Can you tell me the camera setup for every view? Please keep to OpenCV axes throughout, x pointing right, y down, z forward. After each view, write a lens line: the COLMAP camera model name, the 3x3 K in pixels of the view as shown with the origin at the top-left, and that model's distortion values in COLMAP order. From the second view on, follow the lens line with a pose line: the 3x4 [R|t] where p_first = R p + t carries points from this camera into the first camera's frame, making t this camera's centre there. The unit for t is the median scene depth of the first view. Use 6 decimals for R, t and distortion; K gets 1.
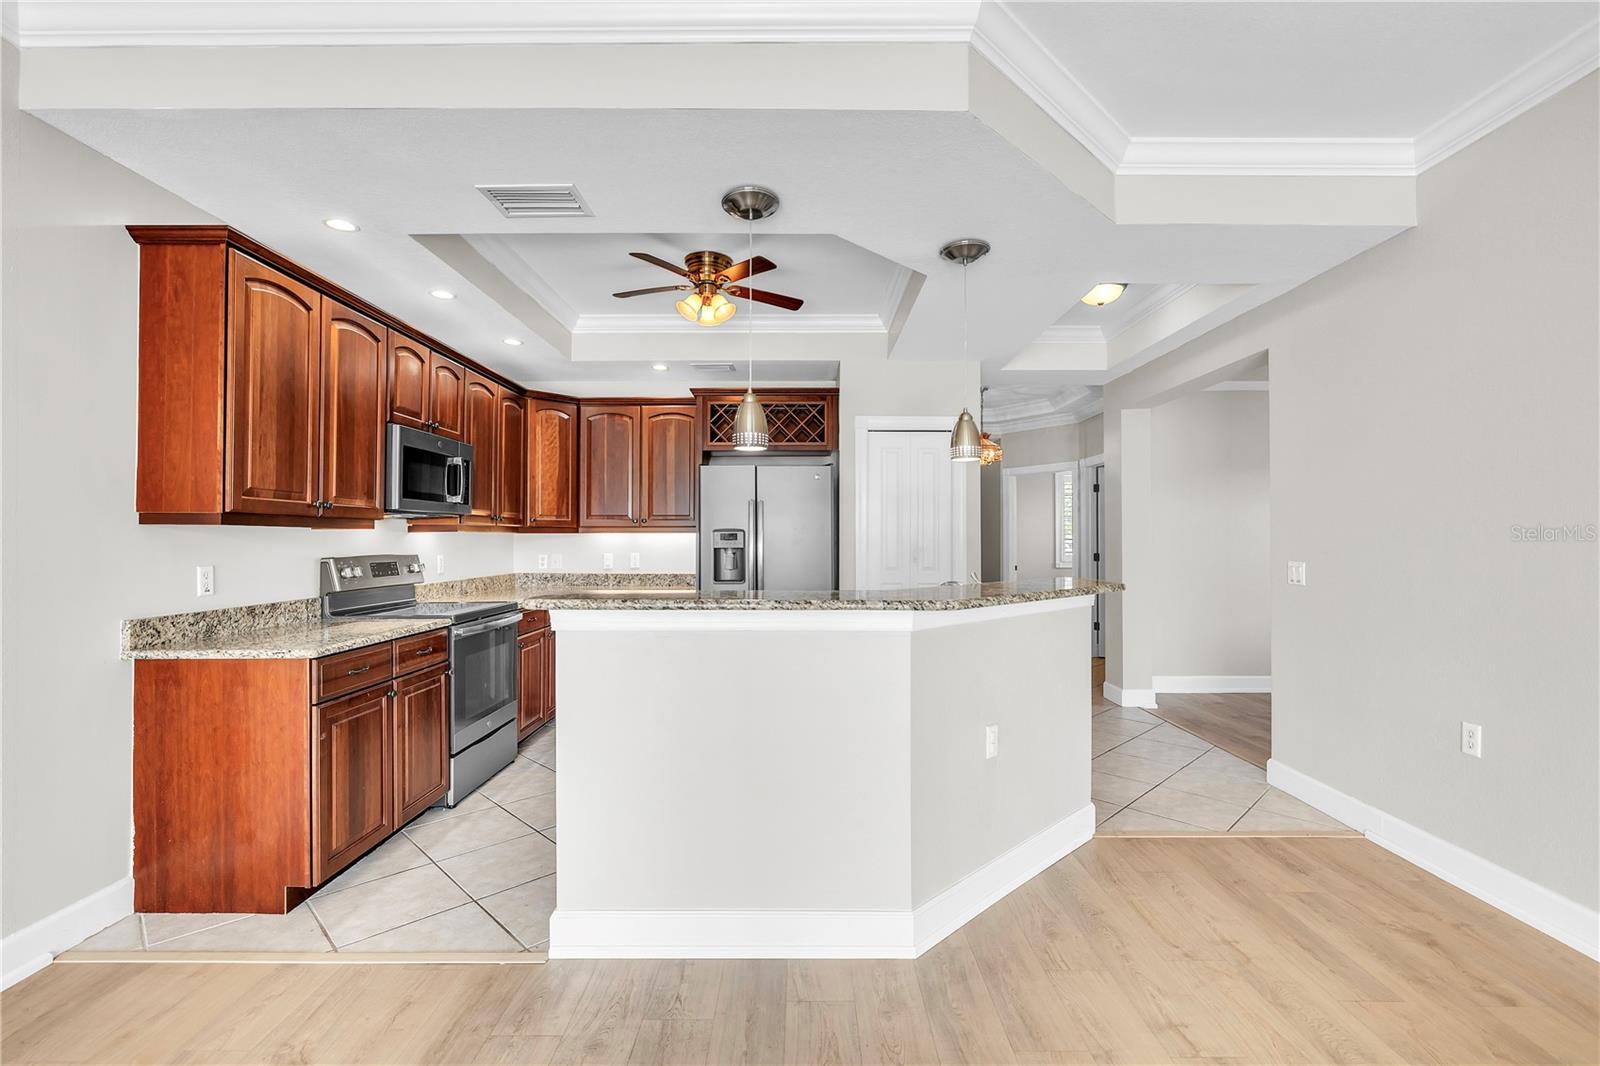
lens RADIAL K [[717.1, 0, 800.0], [0, 717.1, 533.0], [0, 0, 1]] dist [-0.002123, -0.000237]
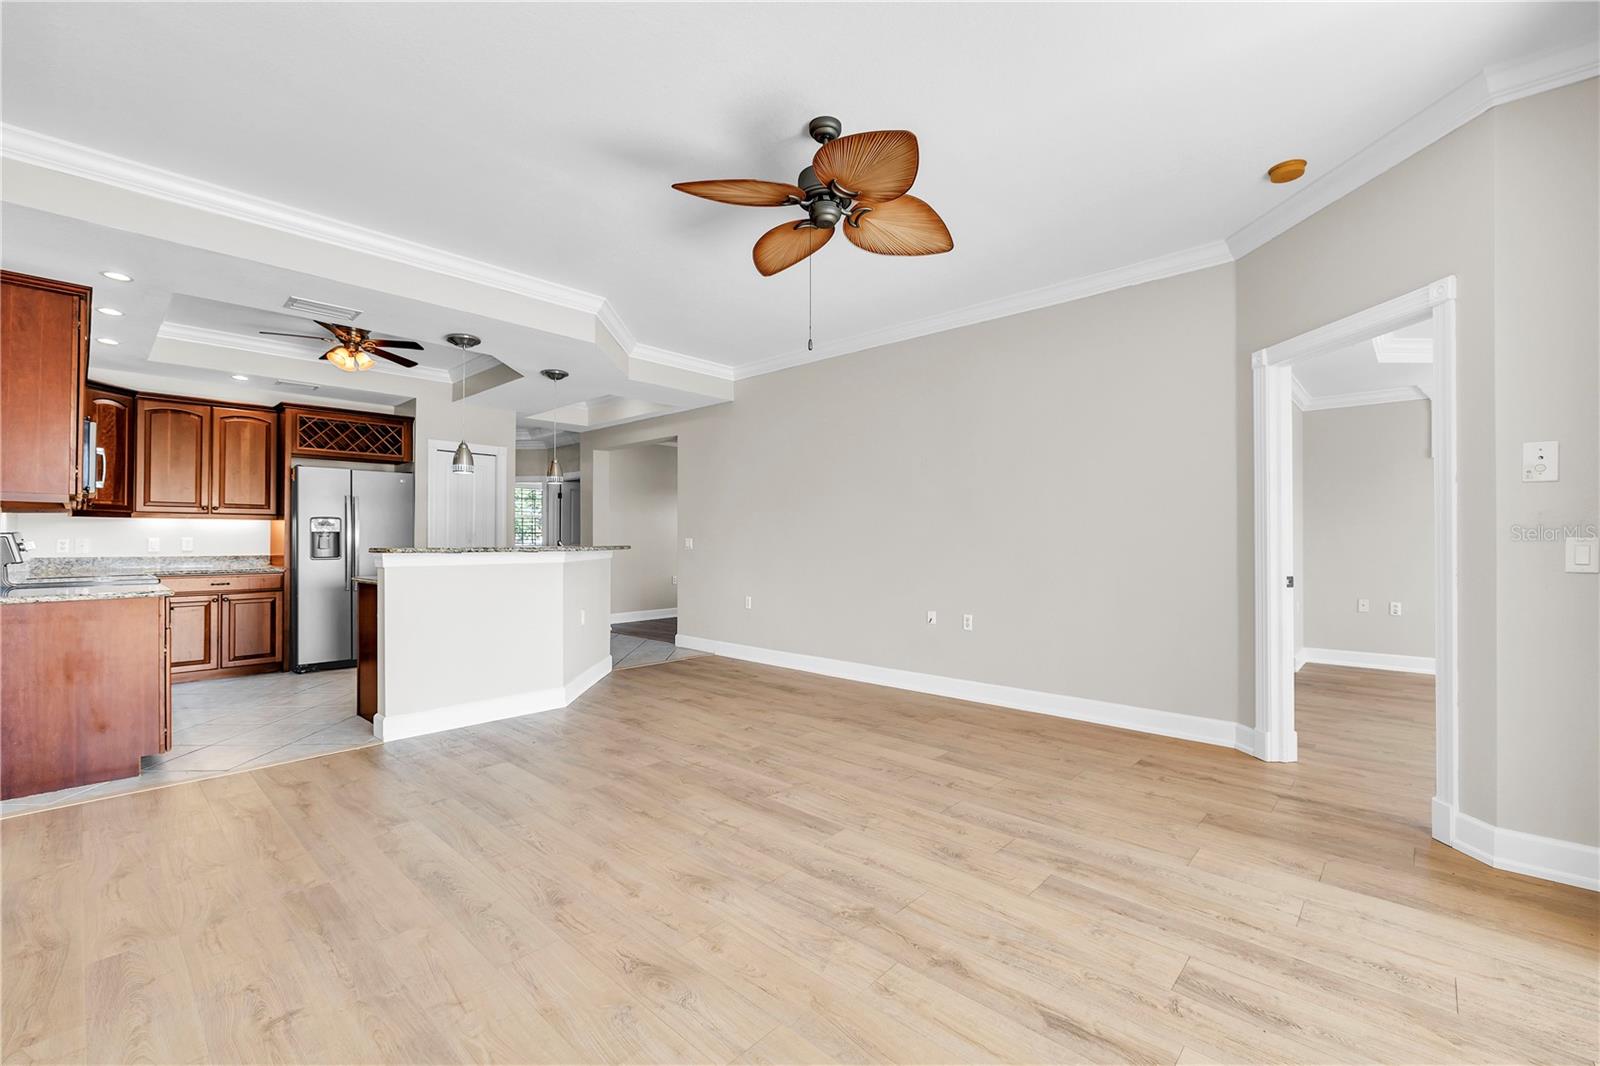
lens RADIAL K [[669.3, 0, 801.8], [0, 669.3, 532.3], [0, 0, 1]] dist [-0.000966, -0.000468]
pose [[0.675746, 0.007958, 0.737092, -0.507424], [-0.007582, 0.999964, -0.003845, 0.024502], [-0.737095, -0.002990, 0.675782, -0.551010]]
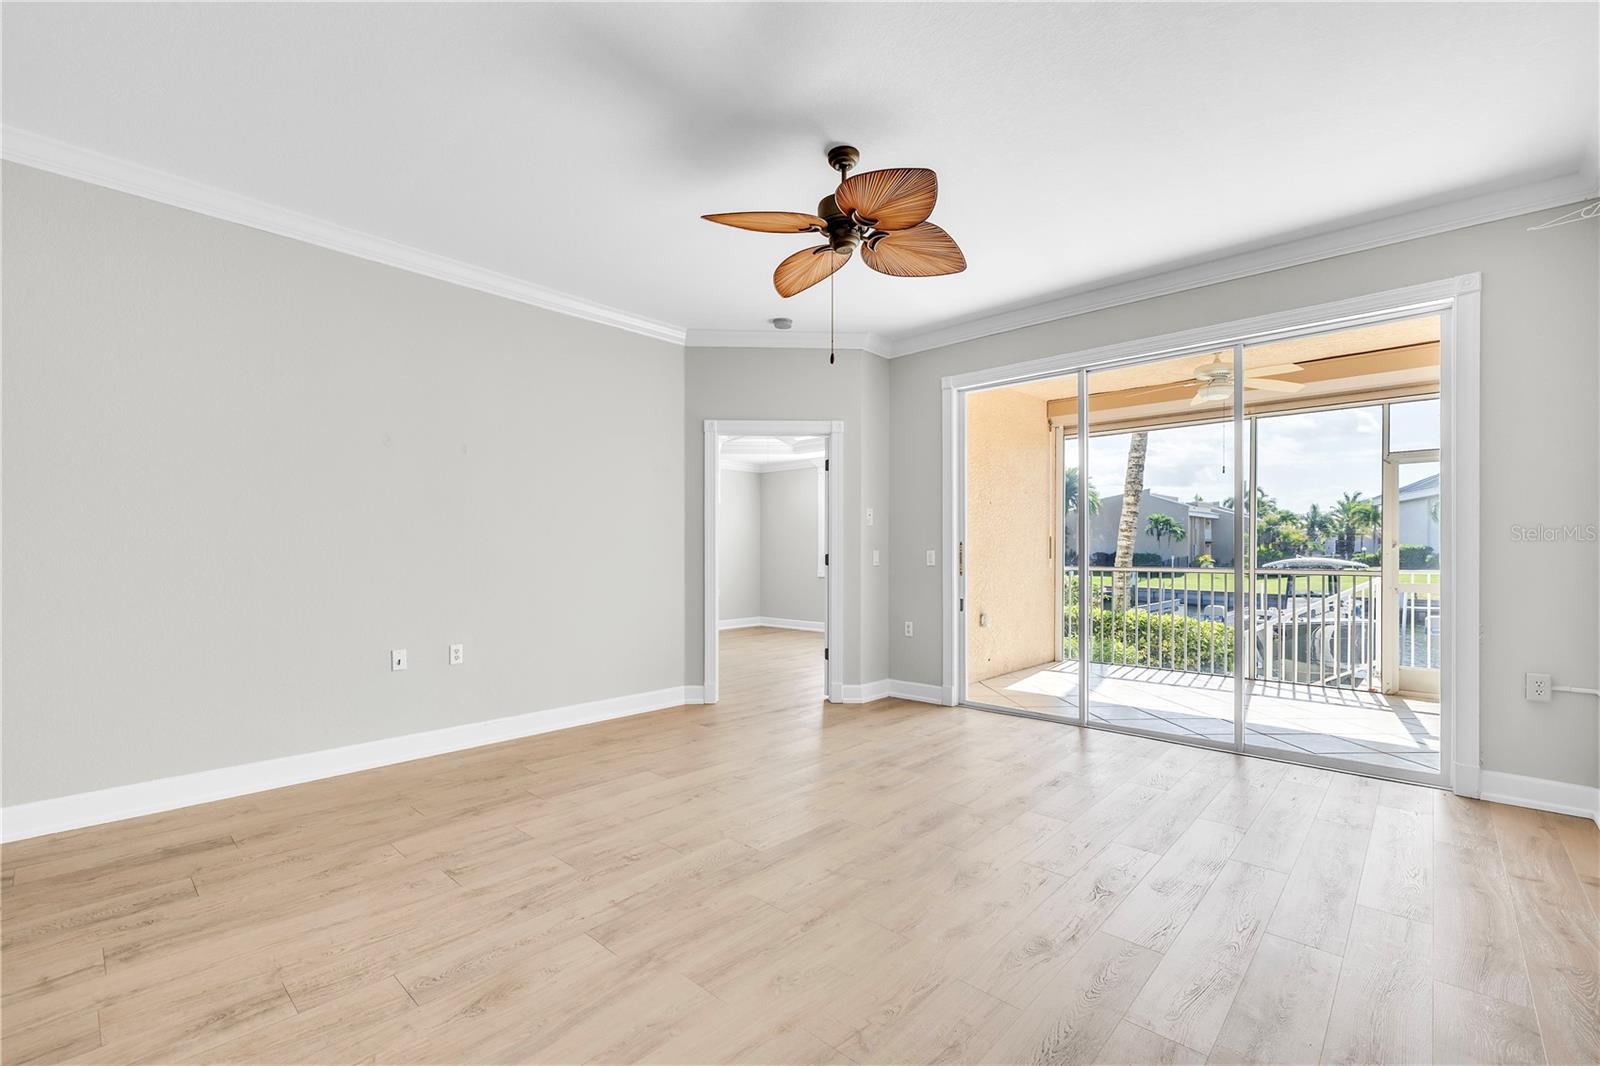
lens RADIAL K [[685.9, 0, 794.7], [0, 685.9, 557.3], [0, 0, 1]] dist [-0.001883, -0.000166]
pose [[-0.733378, -0.006684, 0.679789, -0.448605], [-0.007945, 0.999968, 0.001261, 0.034153], [-0.679775, -0.004477, -0.733407, 0.480885]]
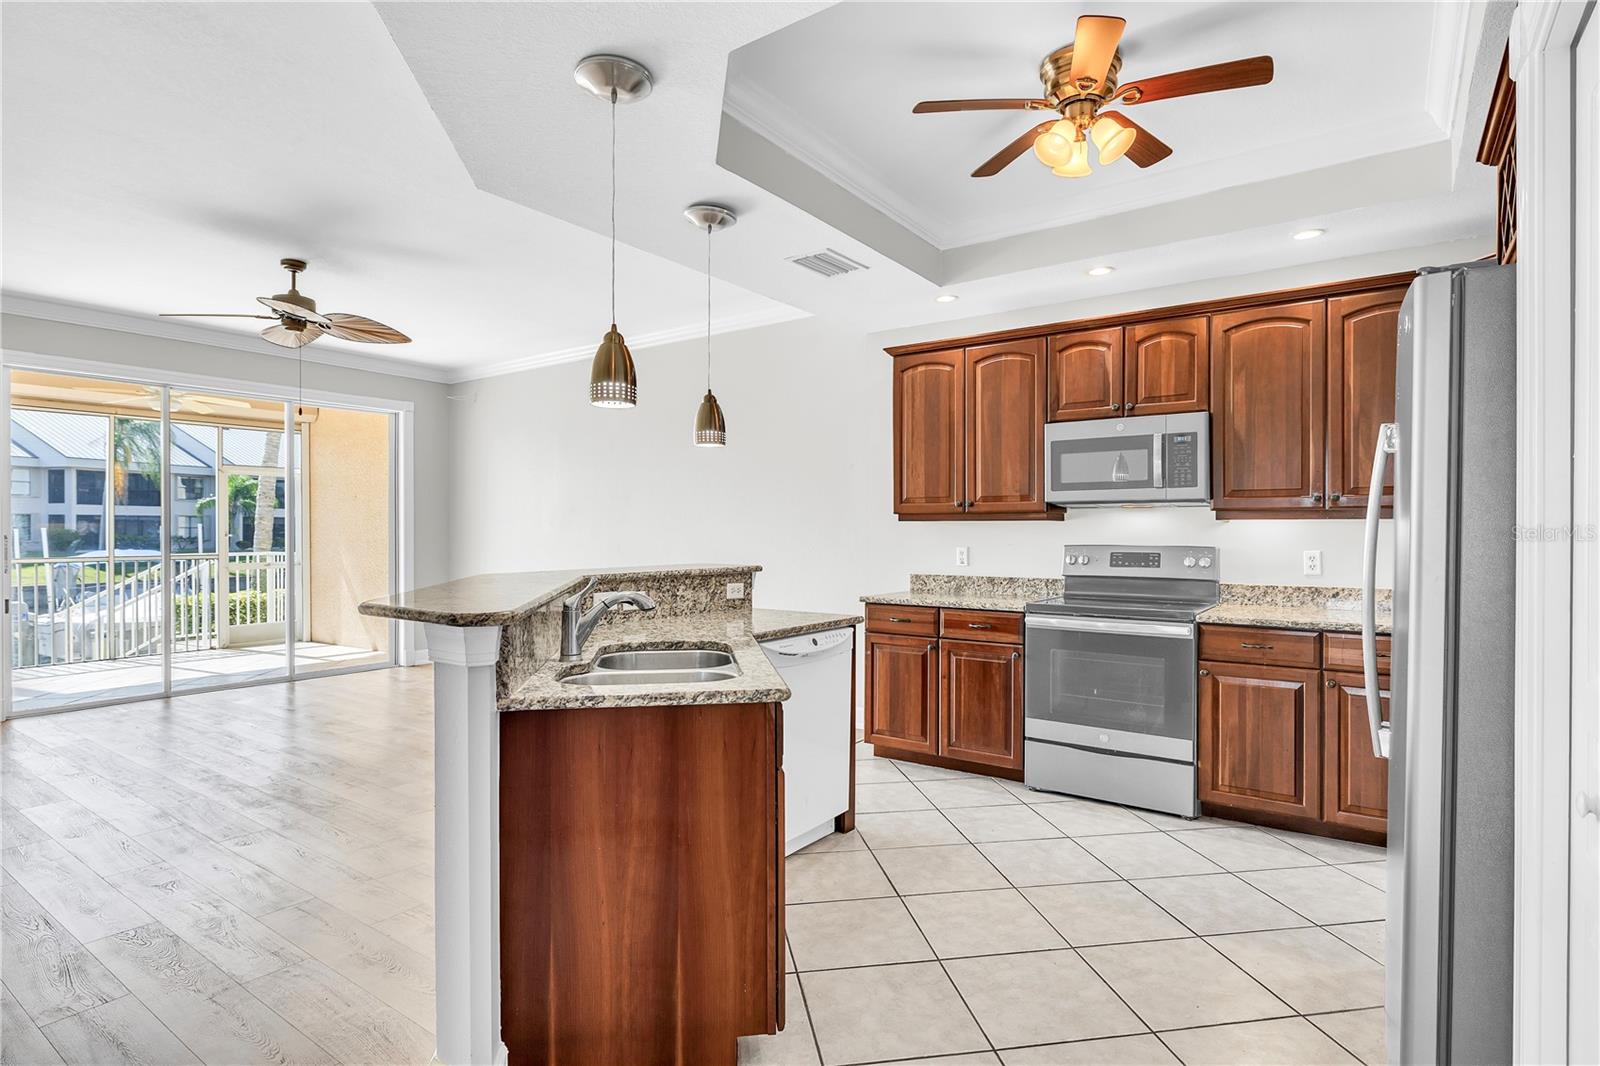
lens RADIAL K [[822.5, 0, 806.1], [0, 822.5, 532.0], [0, 0, 1]] dist [-0.002253, 0.000749]
pose [[-0.578555, 0.000765, -0.815643, 0.579540], [0.007253, 0.999965, -0.004207, 0.013138], [0.815611, -0.008350, -0.578540, 1.237025]]
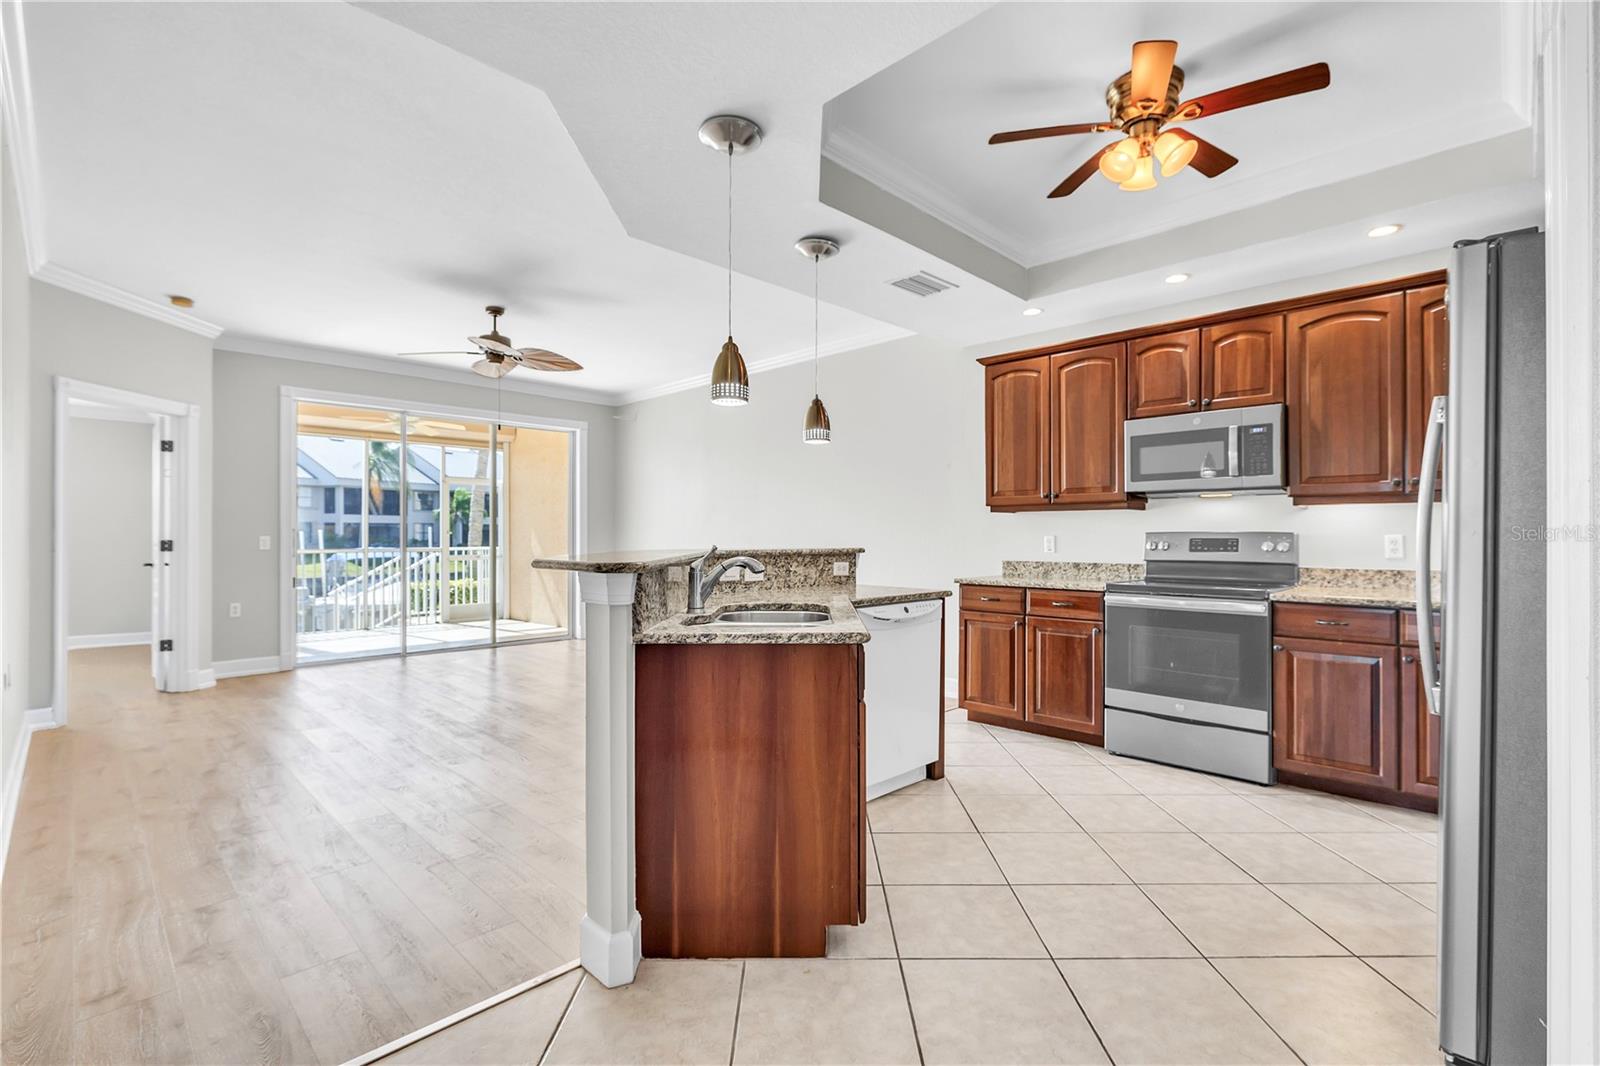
lens RADIAL K [[728.4, 0, 807.1], [0, 728.4, 532.1], [0, 0, 1]] dist [-0.003257, 0.000157]
pose [[-0.700347, -0.004512, -0.713789, 0.583224], [0.006295, 0.999902, -0.012497, 0.039352], [0.713775, -0.013245, -0.700250, 1.273944]]
